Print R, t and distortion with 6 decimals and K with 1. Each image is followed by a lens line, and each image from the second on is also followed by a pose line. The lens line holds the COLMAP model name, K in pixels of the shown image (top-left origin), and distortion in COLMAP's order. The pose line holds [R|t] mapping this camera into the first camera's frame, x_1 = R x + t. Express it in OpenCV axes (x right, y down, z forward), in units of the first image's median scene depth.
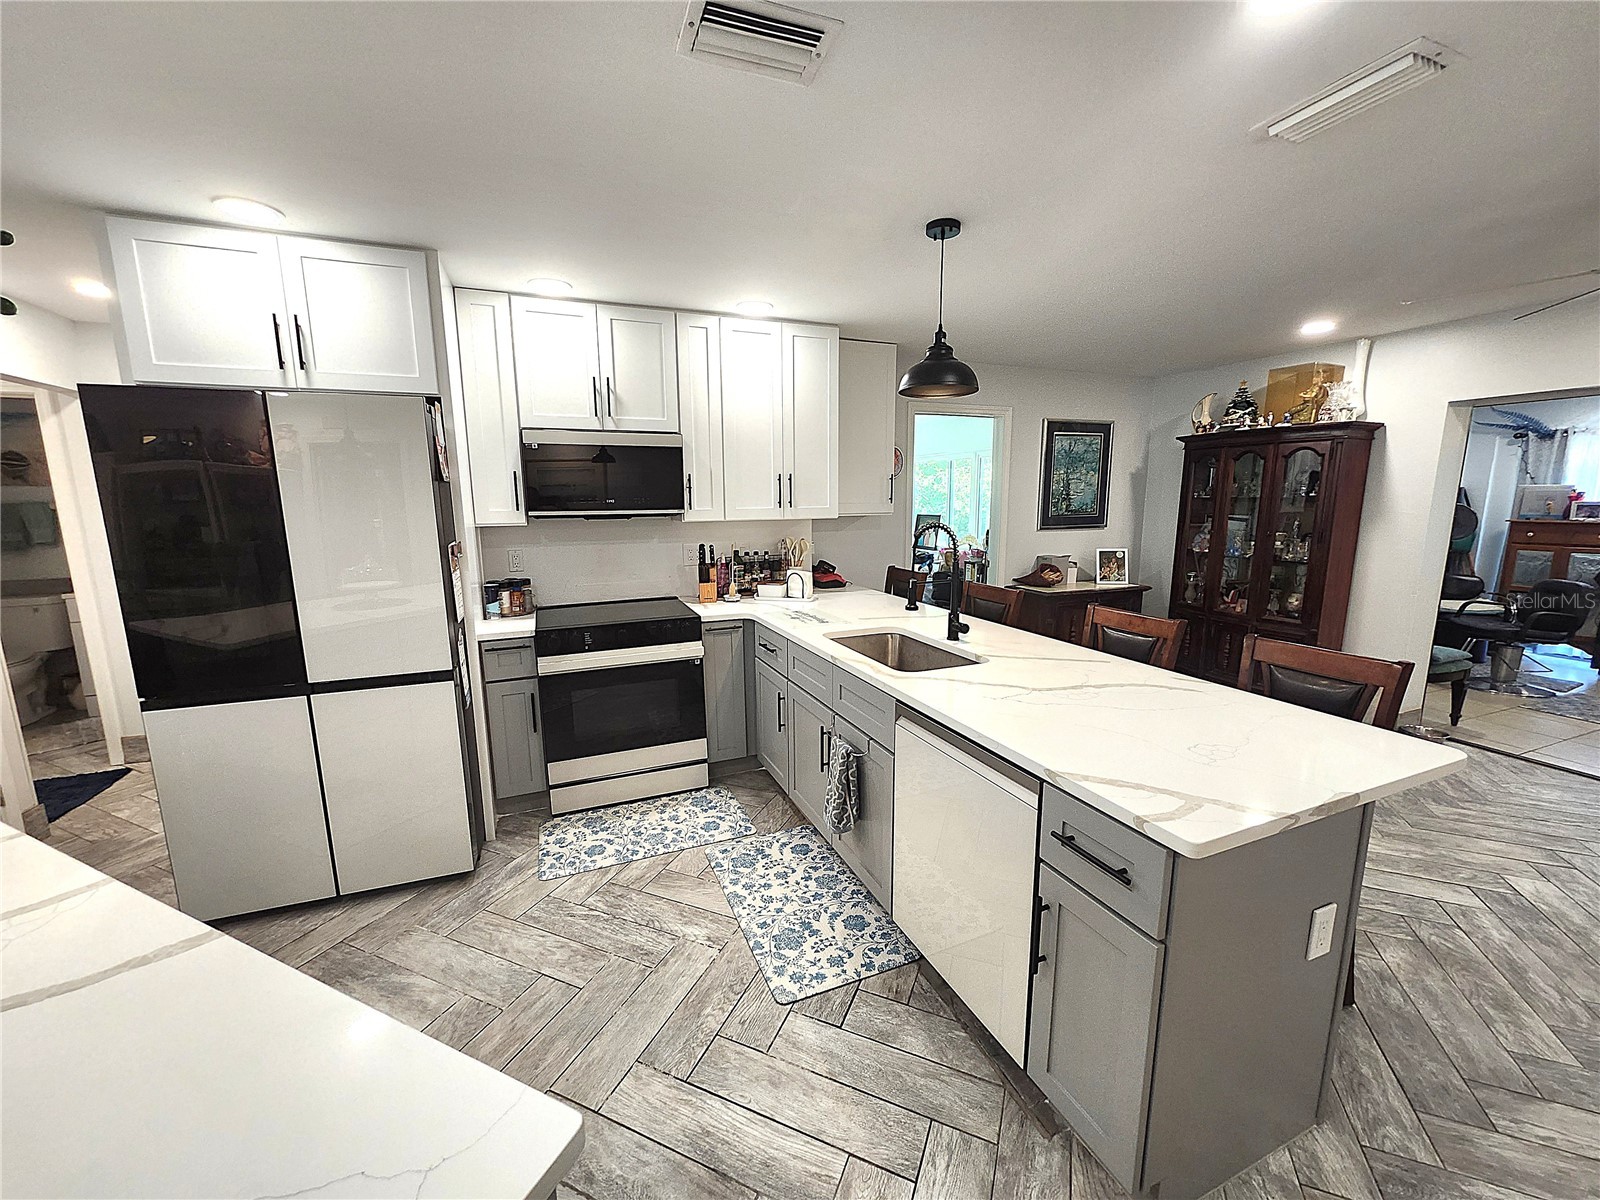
lens RADIAL K [[626.6, 0, 796.4], [0, 626.6, 605.3], [0, 0, 1]] dist [0.002150, -0.001859]
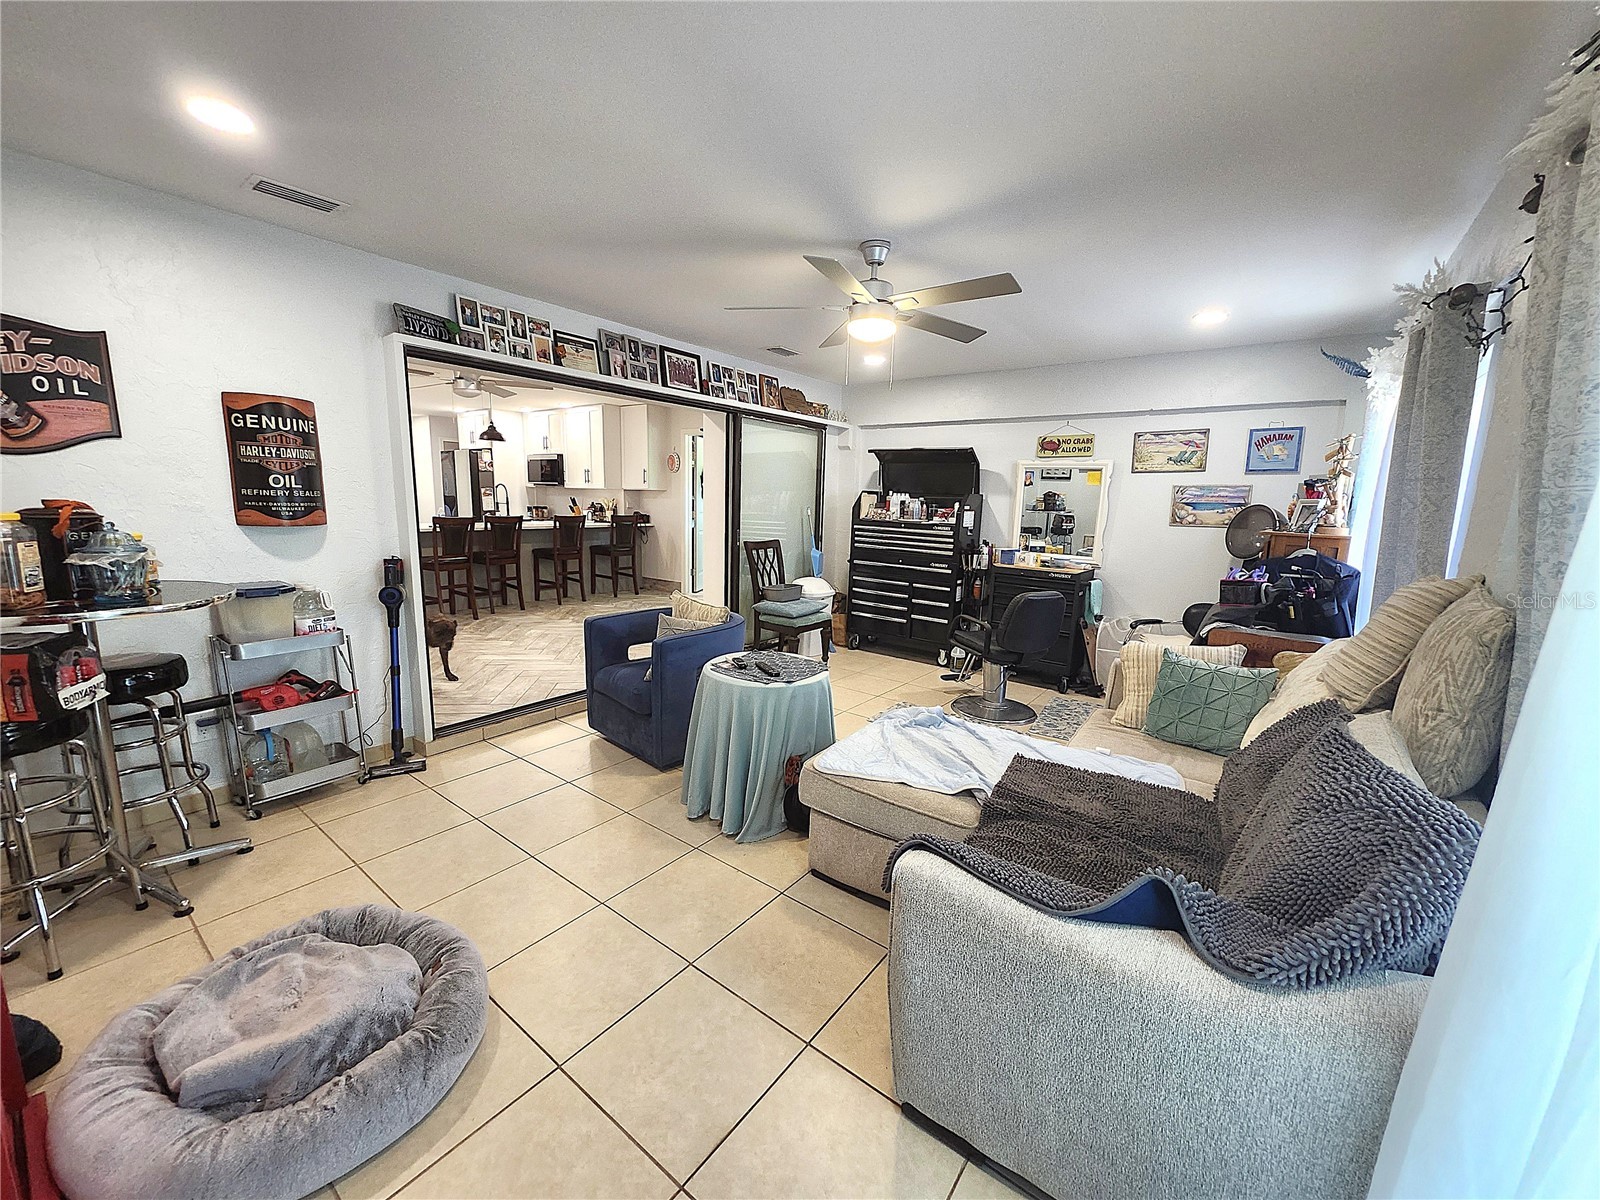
lens RADIAL K [[626.6, 0, 800.3], [0, 626.6, 604.8], [0, 0, 1]] dist [0.002150, -0.001859]
pose [[0.518118, 0.166298, -0.838987, 2.869657], [-0.178840, 0.980297, 0.083865, -0.055131], [0.836403, 0.106593, 0.537650, 0.520157]]
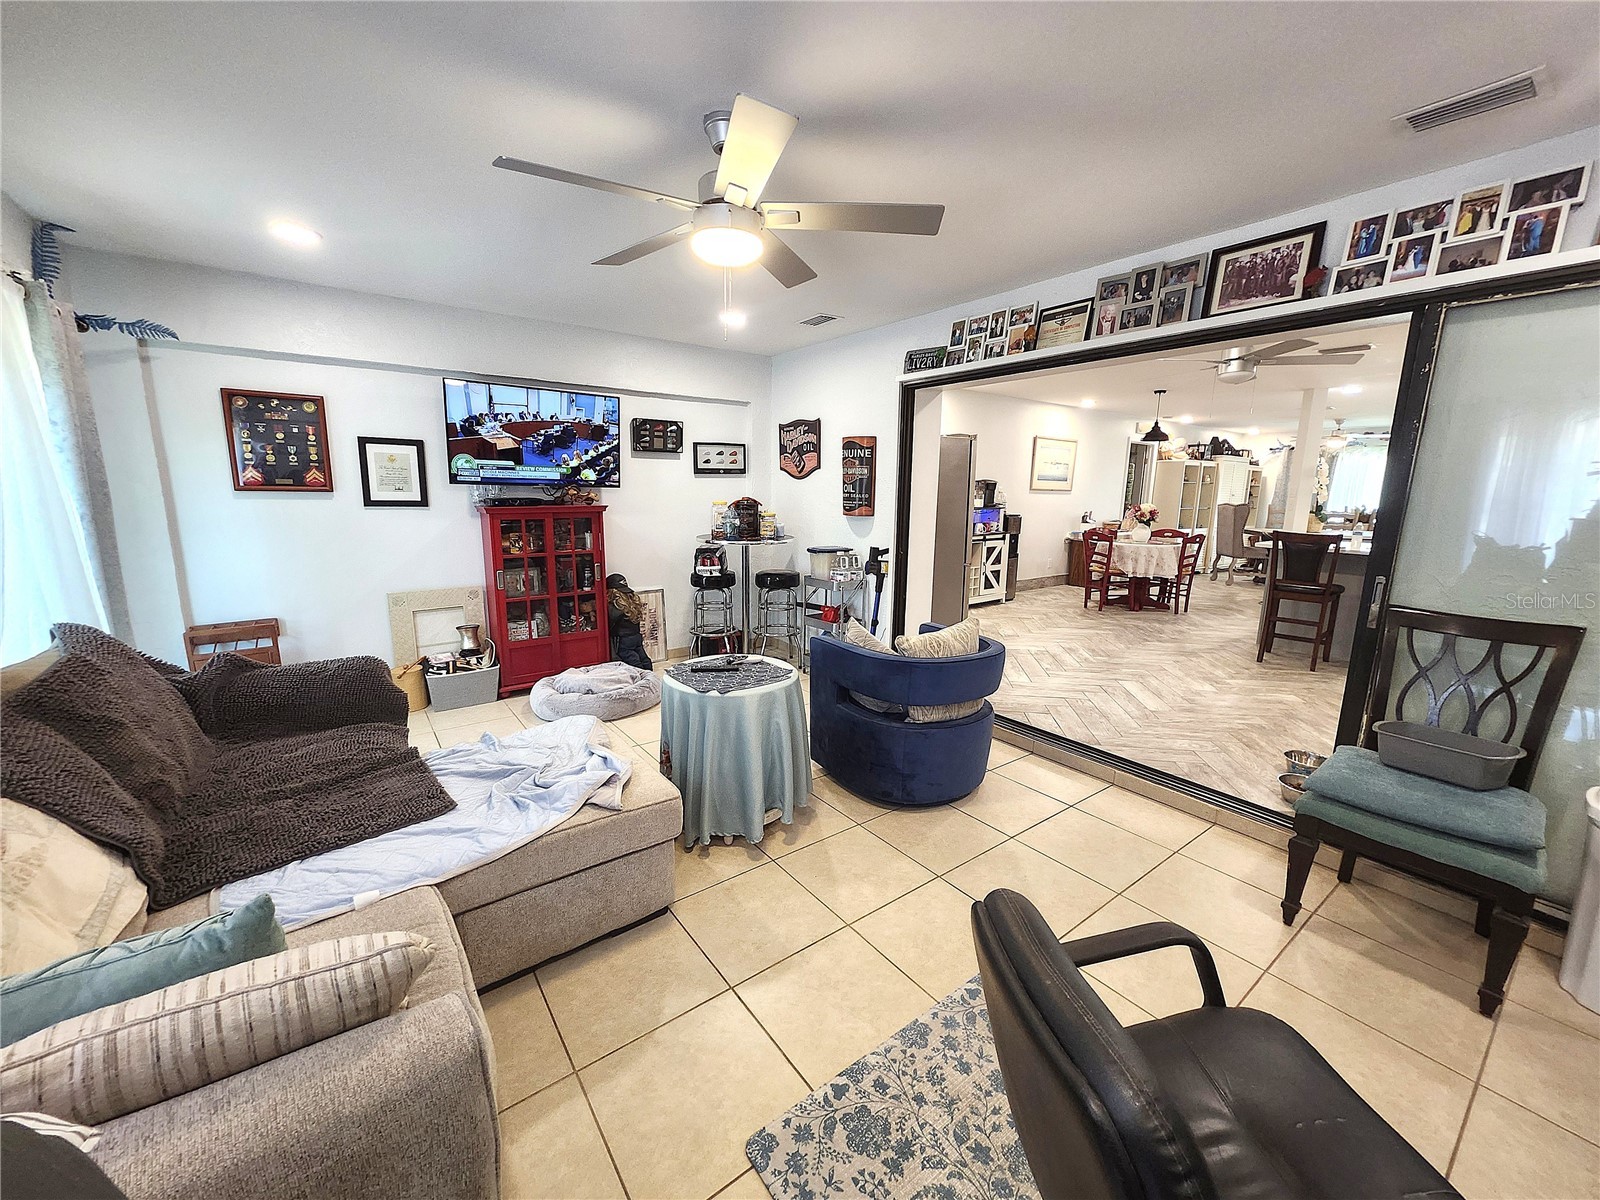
lens RADIAL K [[626.6, 0, 798.7], [0, 626.6, 602.3], [0, 0, 1]] dist [0.002150, -0.001859]
pose [[-0.967262, 0.042347, -0.250220, 2.183505], [-0.048333, 0.937192, 0.345449, -0.278937], [0.249133, 0.346234, -0.904464, 1.794659]]
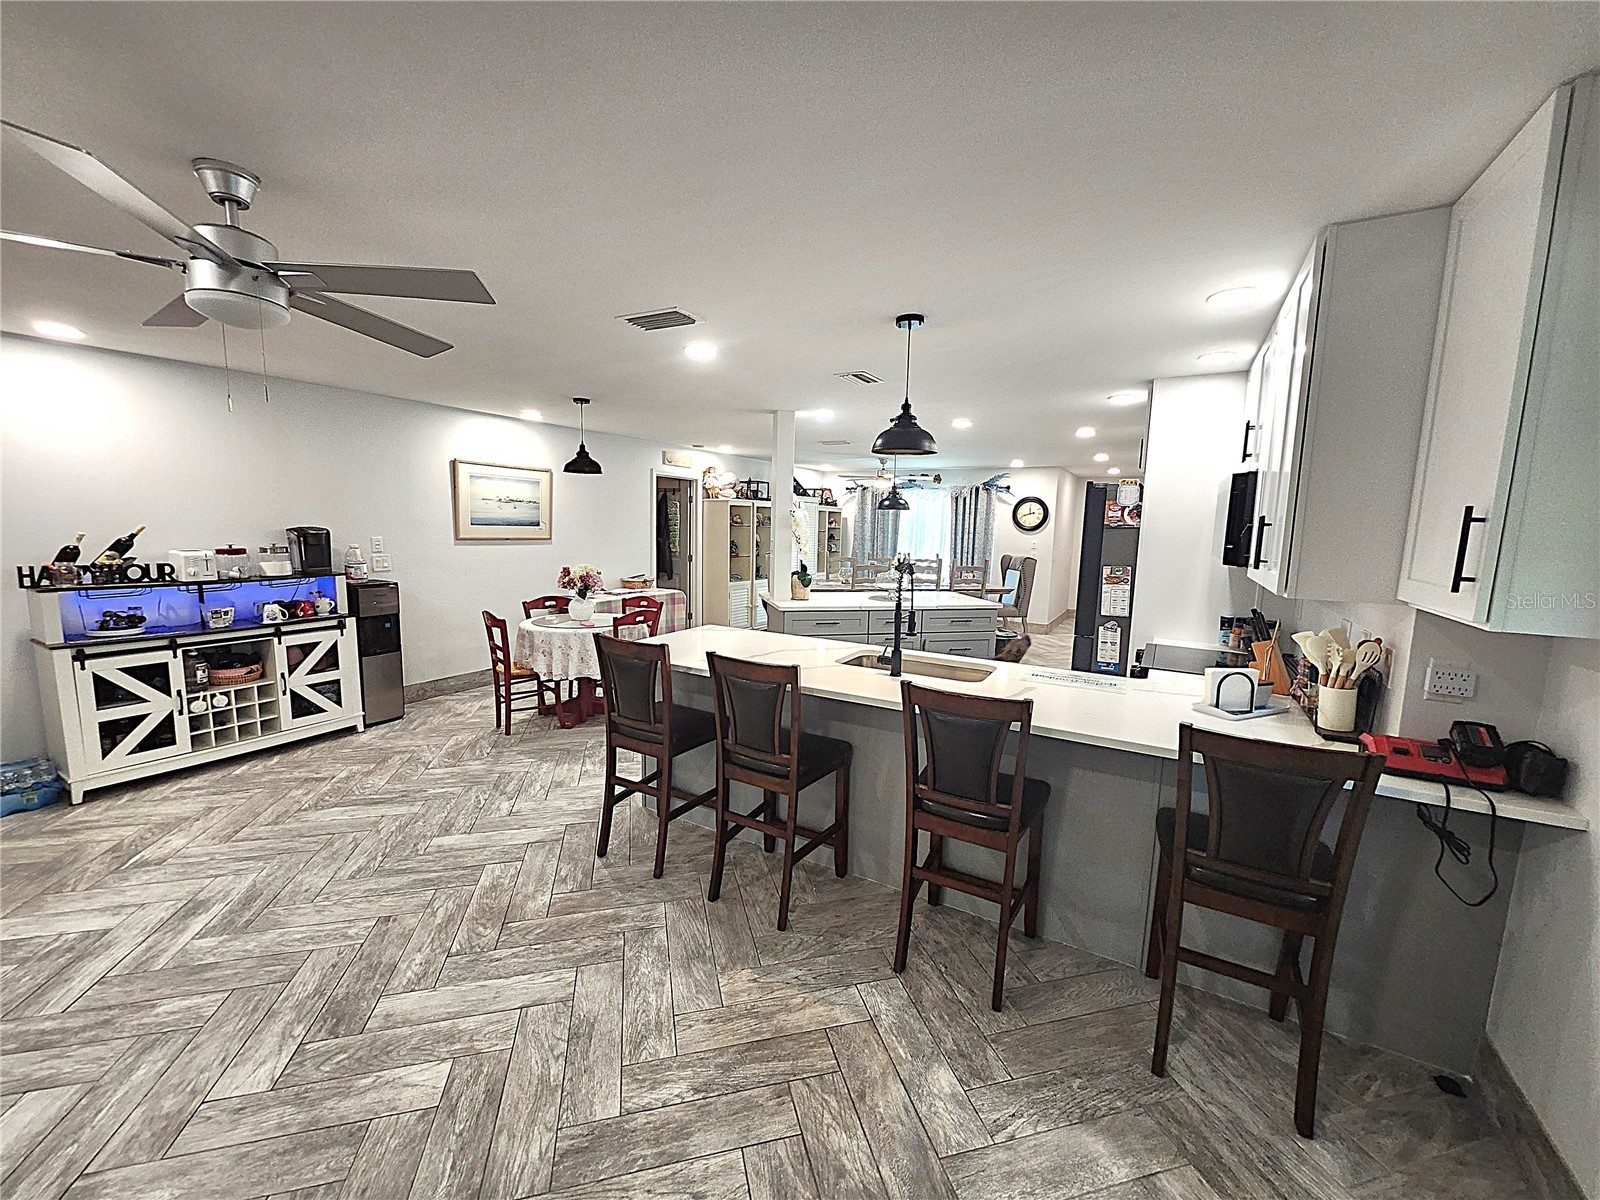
lens RADIAL K [[626.6, 0, 796.9], [0, 626.6, 602.1], [0, 0, 1]] dist [0.002150, -0.001859]
pose [[-0.790628, 0.069901, -0.608293, 0.856559], [-0.121809, 0.955649, 0.268137, -0.275458], [0.600058, 0.286092, -0.747049, 1.398891]]
